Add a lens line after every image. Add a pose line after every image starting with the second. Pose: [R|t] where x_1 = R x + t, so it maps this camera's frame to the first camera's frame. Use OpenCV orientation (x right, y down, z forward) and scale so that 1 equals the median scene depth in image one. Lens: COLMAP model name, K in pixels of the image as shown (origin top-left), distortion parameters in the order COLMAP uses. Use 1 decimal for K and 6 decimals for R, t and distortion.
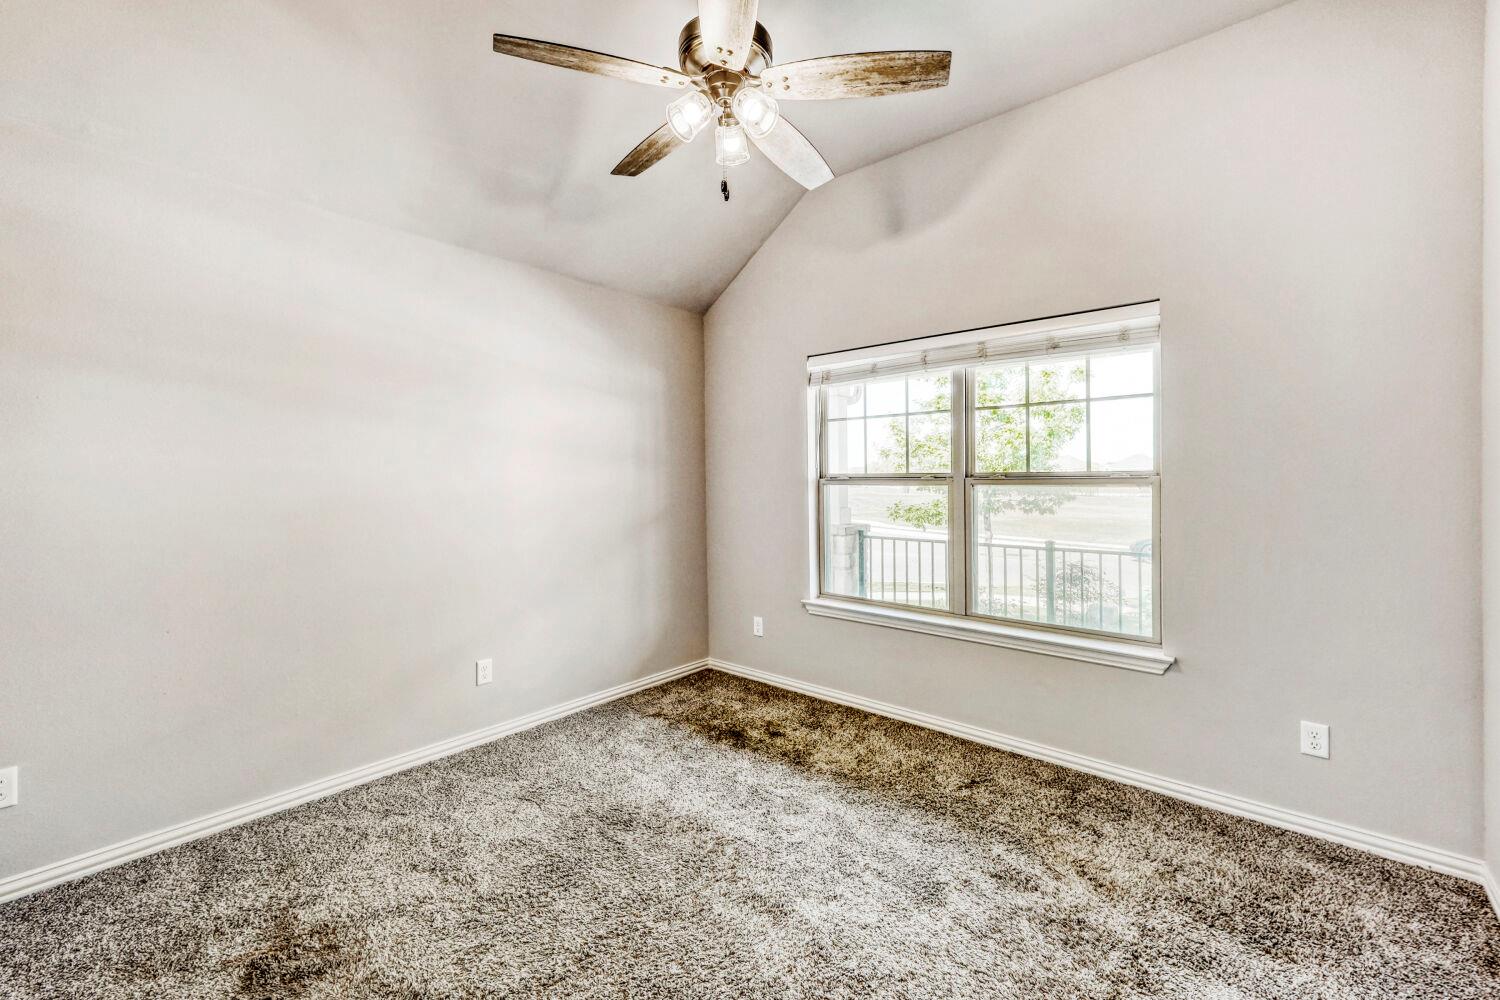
lens RADIAL K [[625.6, 0, 749.7], [0, 625.6, 489.7], [0, 0, 1]] dist [0.001463, 0.000125]
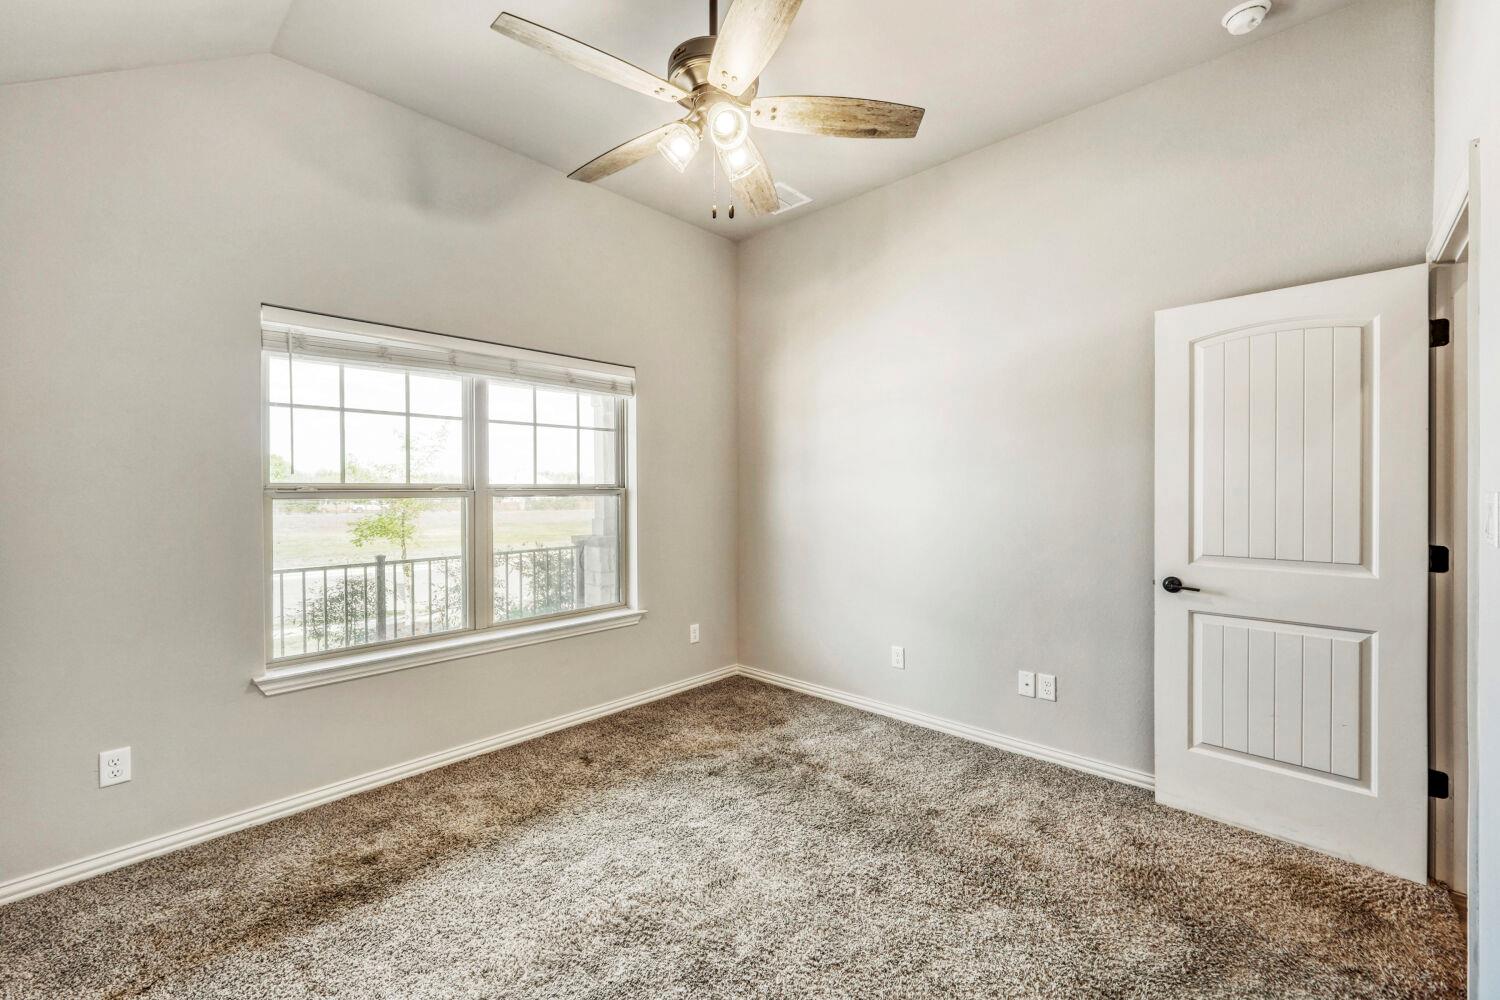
lens RADIAL K [[625.8, 0, 750.0], [0, 625.8, 500.0], [0, 0, 1]] dist [-0.001718, -0.000353]
pose [[0.025220, -0.015186, 0.999567, -0.628790], [0.019549, 0.999701, 0.014695, -0.008715], [-0.999491, 0.019170, 0.025510, 0.548581]]
